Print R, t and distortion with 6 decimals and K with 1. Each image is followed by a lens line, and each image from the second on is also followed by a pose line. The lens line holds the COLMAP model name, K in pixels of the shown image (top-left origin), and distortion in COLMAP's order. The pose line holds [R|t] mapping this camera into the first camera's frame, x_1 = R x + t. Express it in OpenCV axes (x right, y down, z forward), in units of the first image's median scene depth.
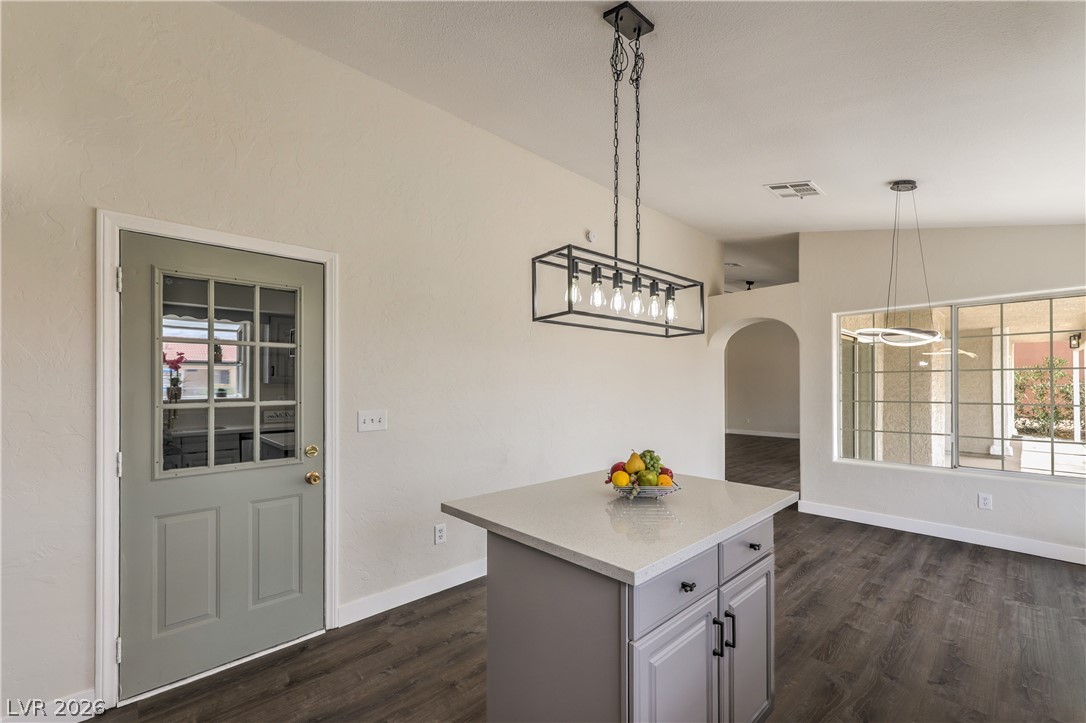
lens RADIAL K [[434.7, 0, 561.3], [0, 434.7, 385.6], [0, 0, 1]] dist [0.004347, -0.000509]
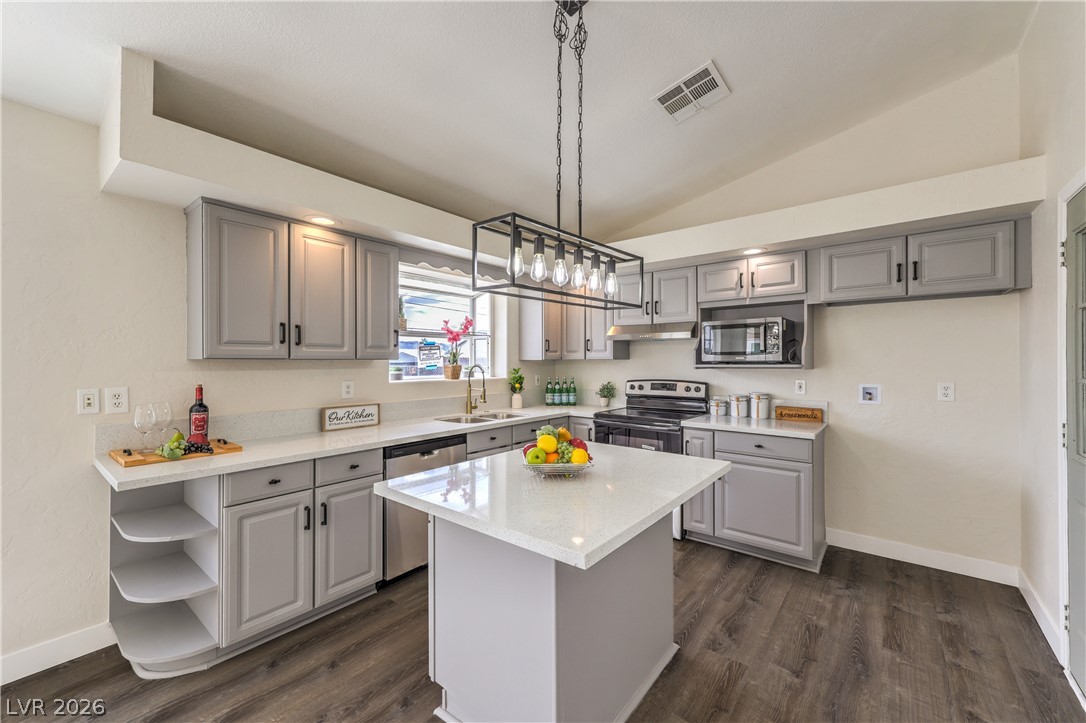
lens RADIAL K [[434.7, 0, 543.6], [0, 434.7, 361.9], [0, 0, 1]] dist [0.004347, -0.000509]
pose [[-0.991939, 0.005664, -0.126588, 0.211587], [0.005890, 0.999982, -0.001416, 0.004998], [0.126577, -0.002151, -0.991954, 1.255057]]
